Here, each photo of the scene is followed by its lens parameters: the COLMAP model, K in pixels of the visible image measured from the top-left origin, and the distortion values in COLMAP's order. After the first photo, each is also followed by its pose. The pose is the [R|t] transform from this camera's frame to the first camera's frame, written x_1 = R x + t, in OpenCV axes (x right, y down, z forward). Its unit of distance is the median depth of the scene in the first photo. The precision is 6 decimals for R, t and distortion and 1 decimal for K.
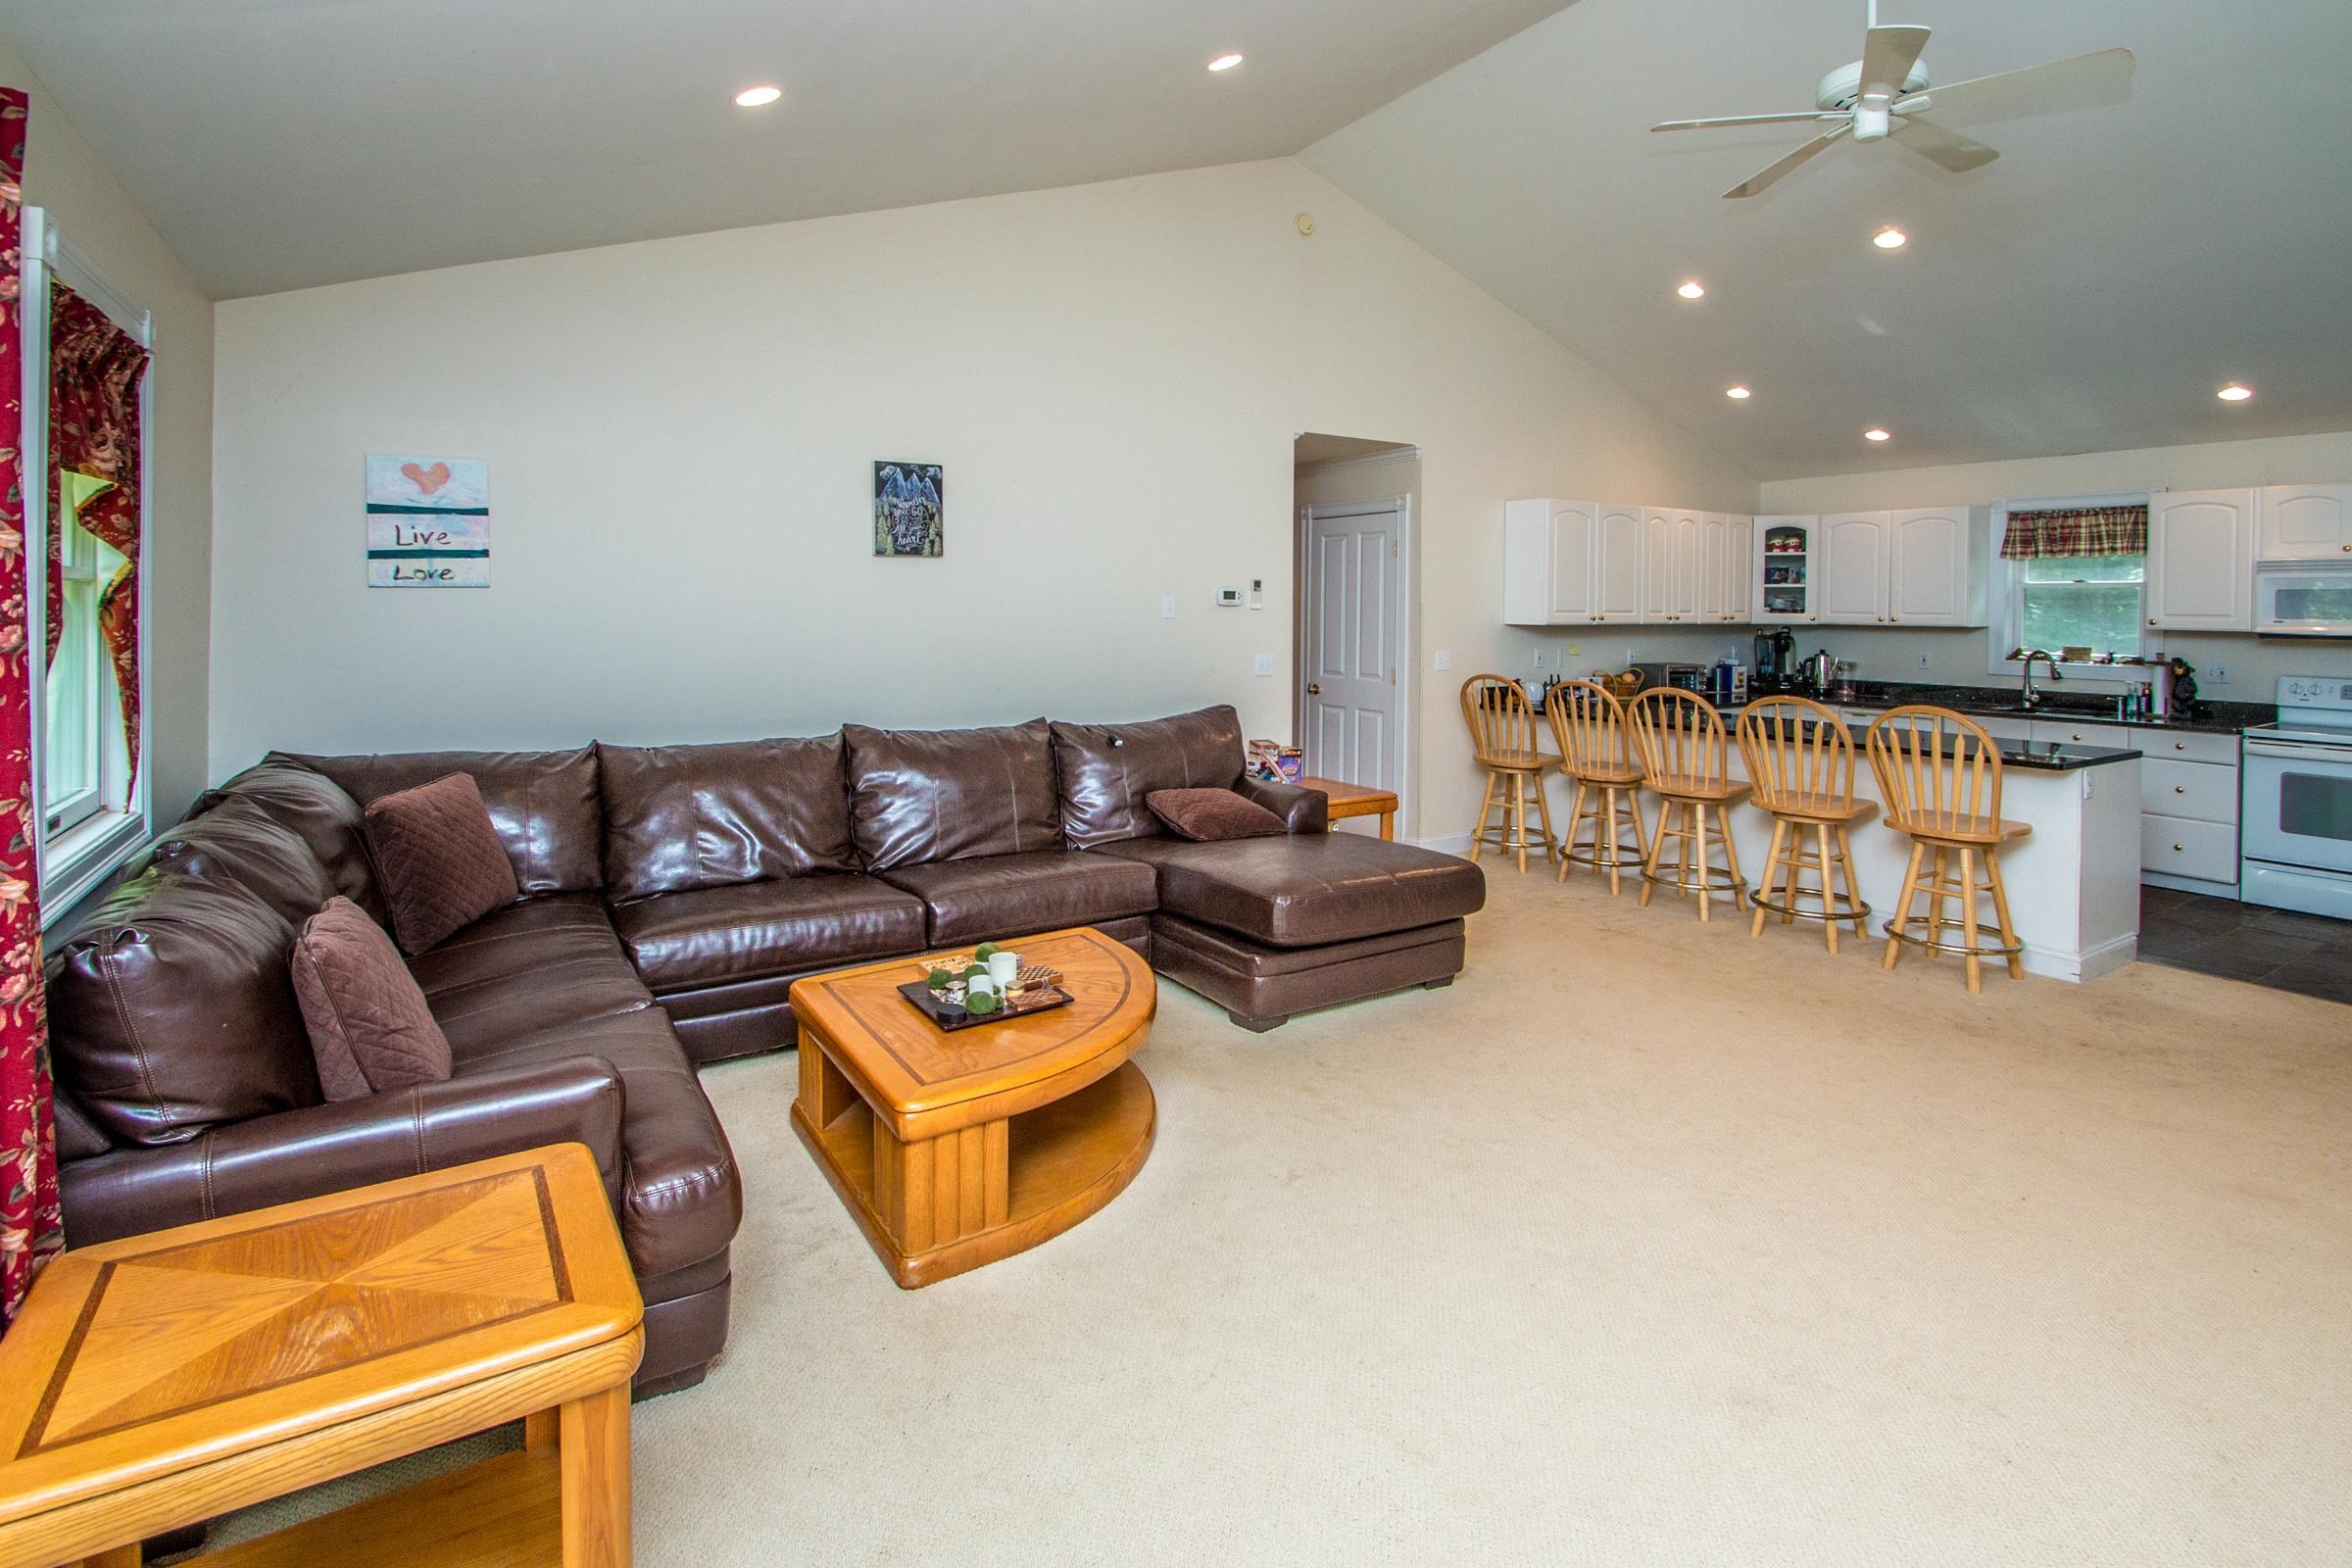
lens RADIAL K [[1120.8, 0, 1172.0], [0, 1120.8, 615.4], [0, 0, 1]] dist [0.003512, -0.011146]
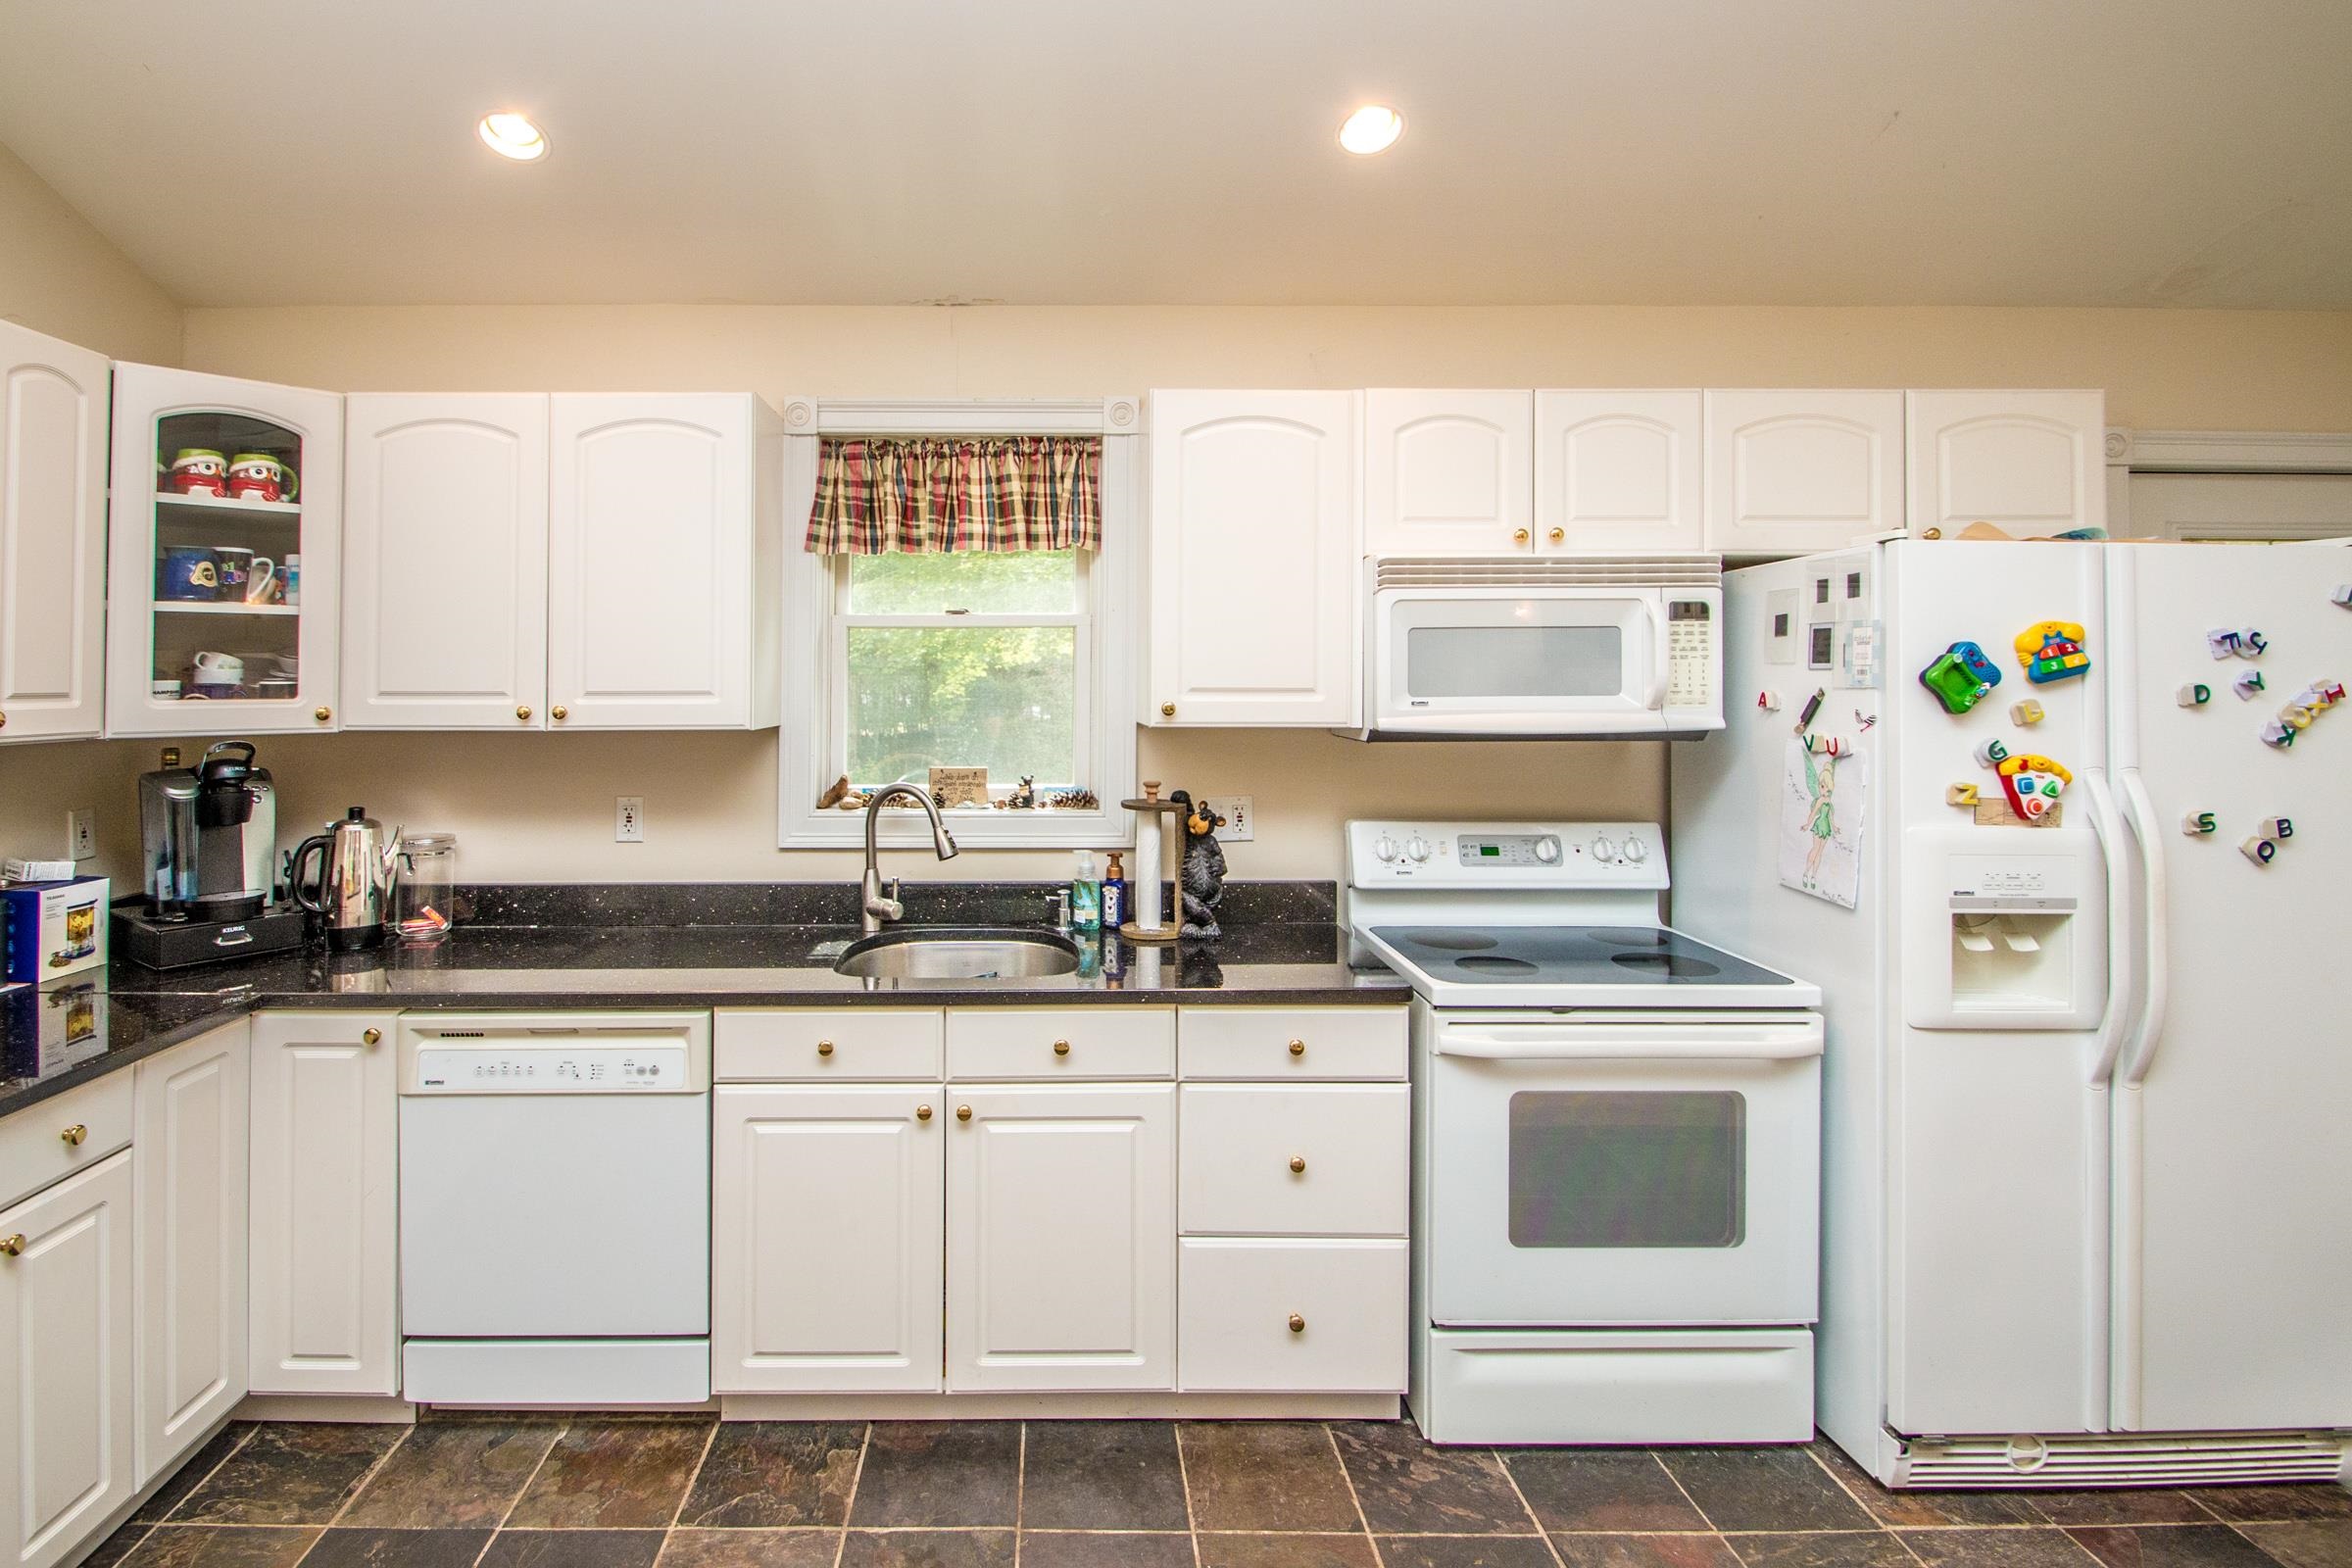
lens RADIAL K [[1103.2, 0, 1035.1], [0, 1103.2, 673.6], [0, 0, 1]] dist [-0.012811, -0.003567]
pose [[0.534482, 0.000443, 0.845180, 0.470450], [0.013547, 0.999867, -0.009091, -0.003170], [-0.845071, 0.016308, 0.534405, 0.747932]]
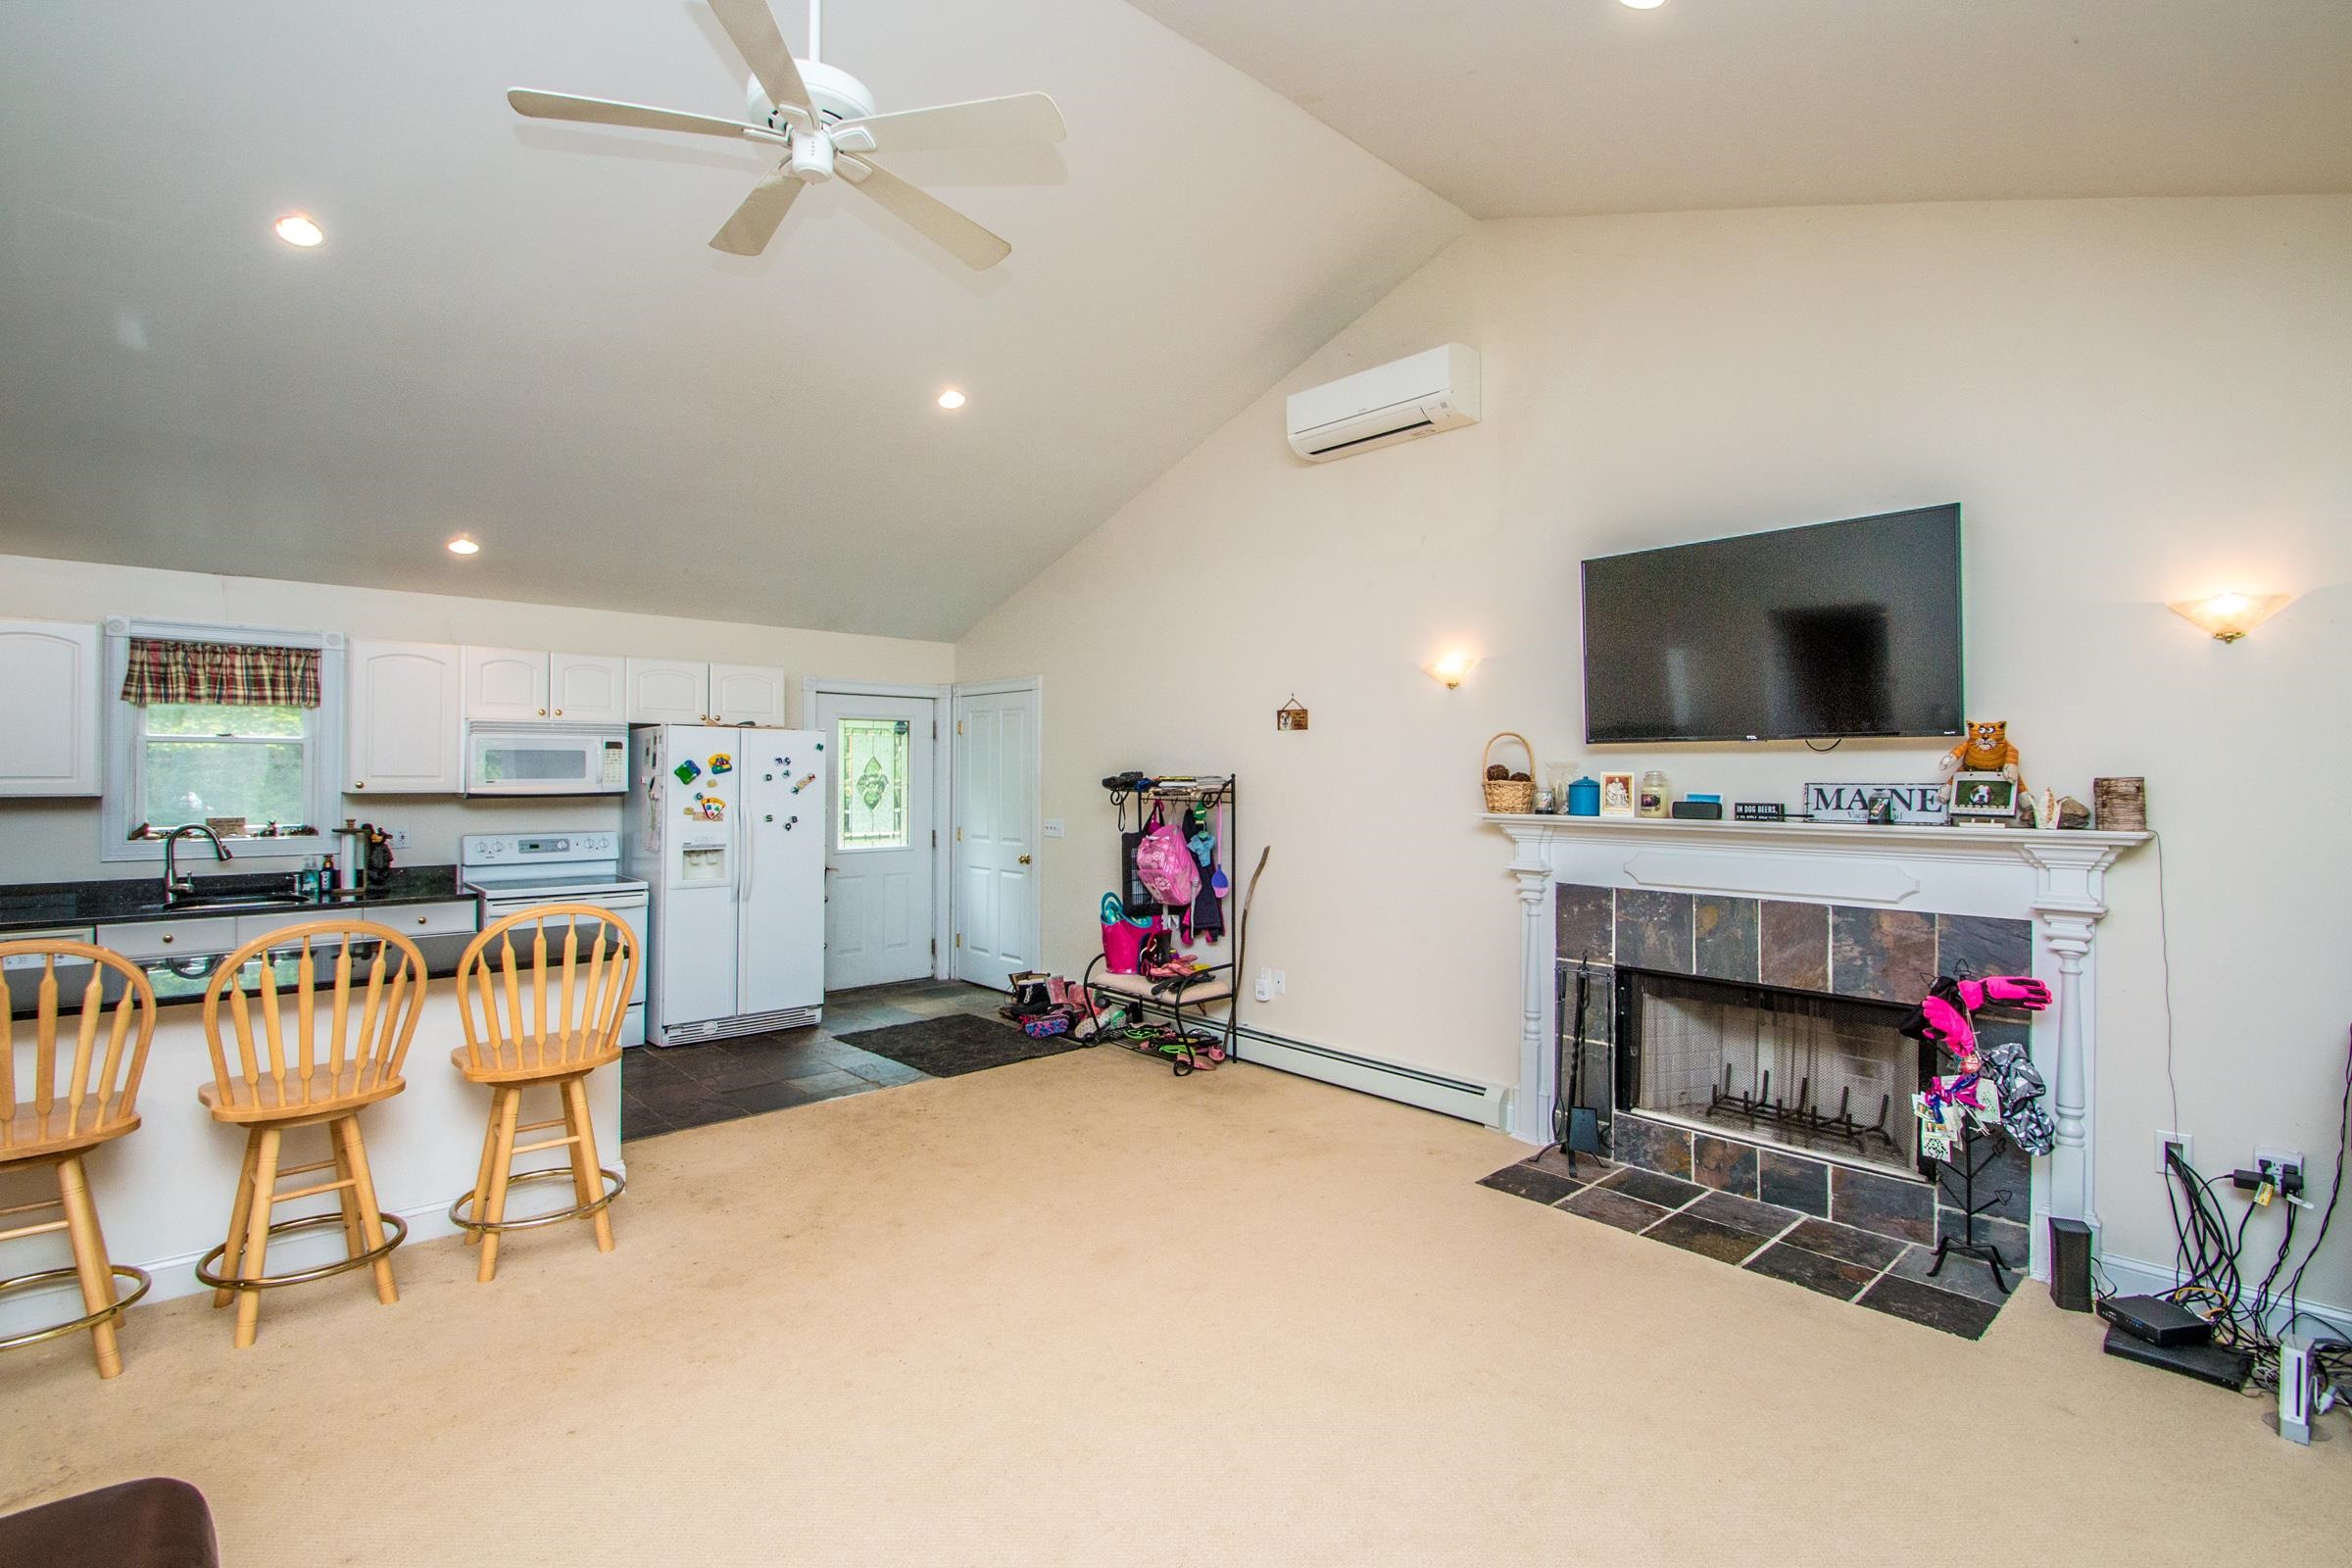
lens RADIAL K [[1120.8, 0, 1198.8], [0, 1120.8, 753.1], [0, 0, 1]] dist [0.003512, -0.011146]
pose [[-0.210644, 0.006445, 0.977542, -0.108846], [0.006707, 0.999964, -0.005147, -0.008831], [-0.977540, 0.005472, -0.210679, 0.487356]]
